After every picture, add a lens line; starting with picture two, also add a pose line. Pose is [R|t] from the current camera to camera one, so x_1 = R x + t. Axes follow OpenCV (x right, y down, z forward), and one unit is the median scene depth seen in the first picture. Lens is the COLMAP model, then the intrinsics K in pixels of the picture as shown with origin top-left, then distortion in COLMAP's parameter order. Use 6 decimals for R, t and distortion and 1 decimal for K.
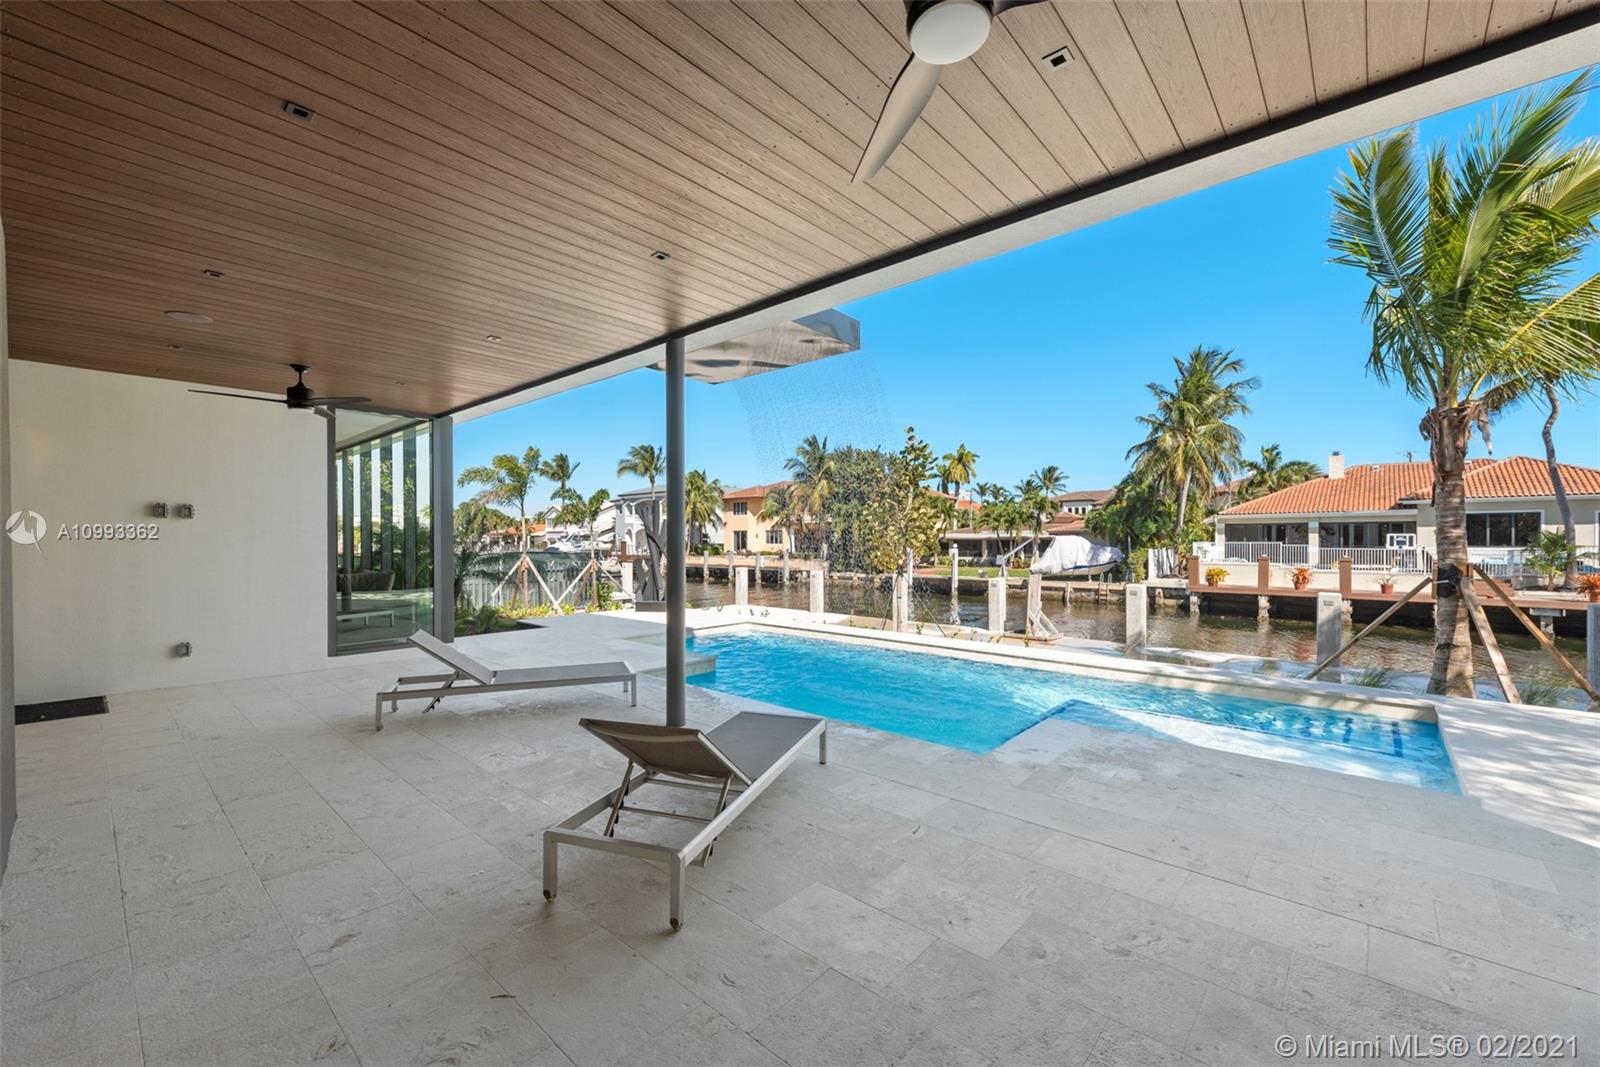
lens RADIAL K [[641.4, 0, 798.8], [0, 641.4, 530.9], [0, 0, 1]] dist [0.014022, -0.000157]
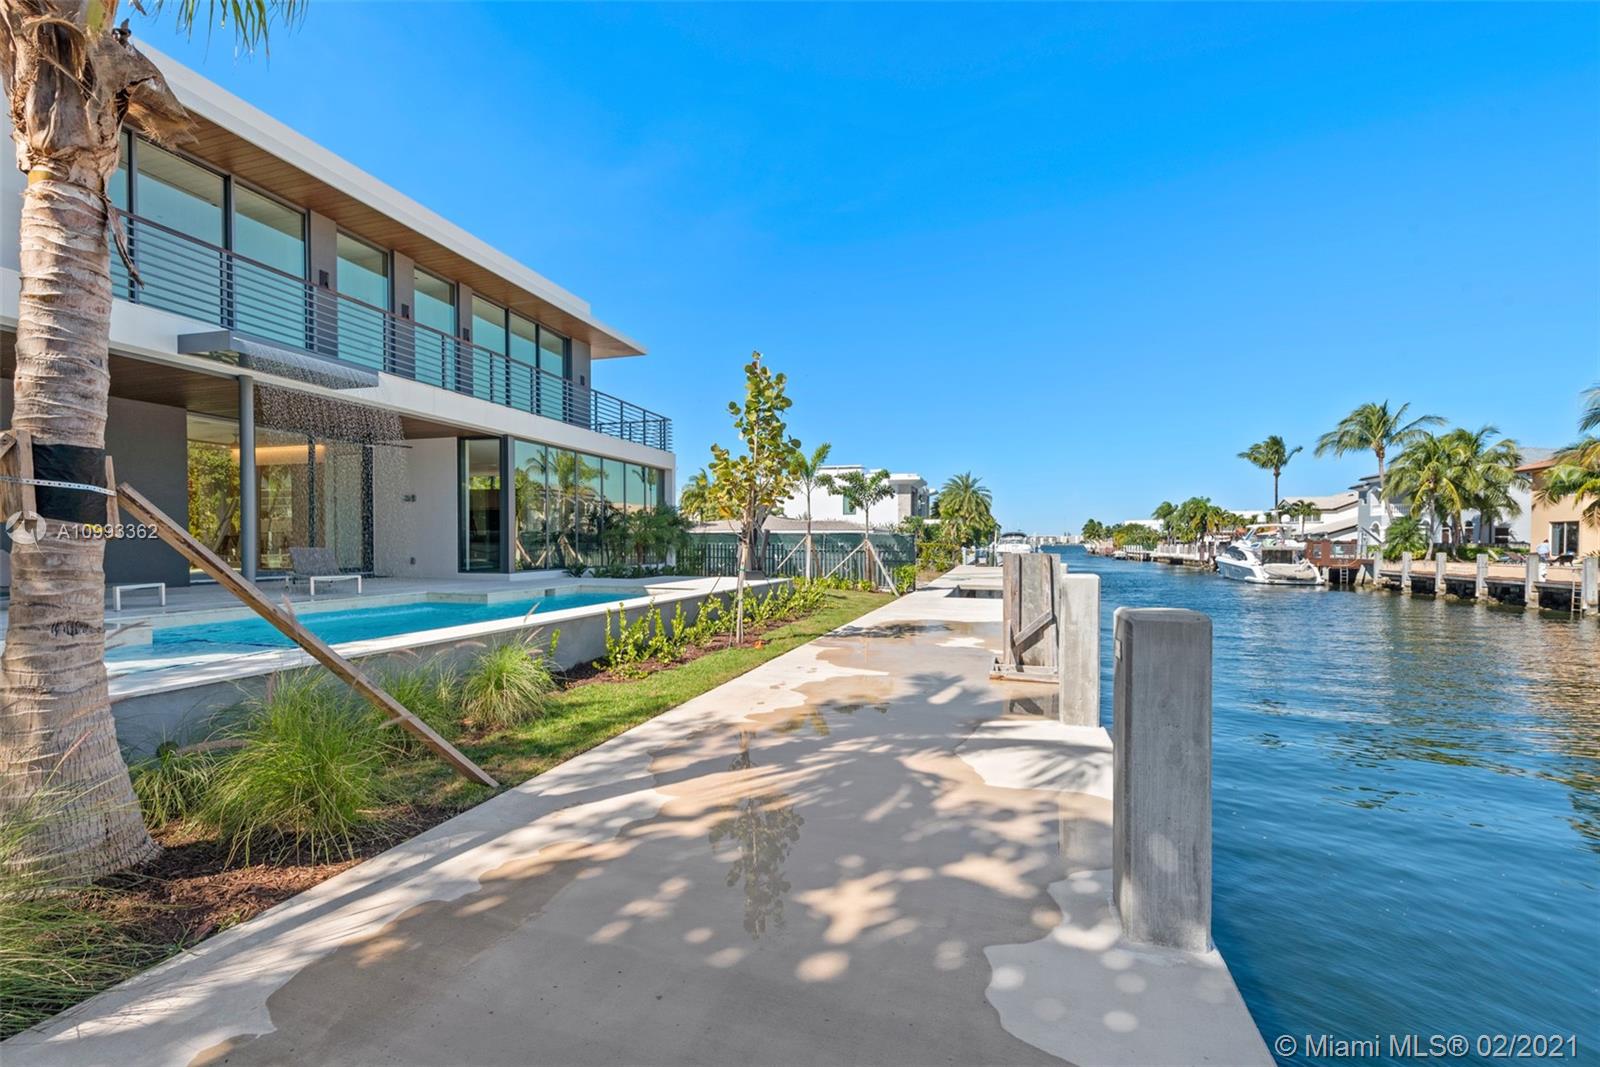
lens RADIAL K [[614.9, 0, 800.0], [0, 614.9, 533.5], [0, 0, 1]] dist [0.012175, -0.004850]
pose [[0.399039, -0.008179, -0.916897, 0.147598], [0.005009, 0.999965, -0.006741, 0.010886], [0.916920, -0.001903, 0.399066, 0.131847]]
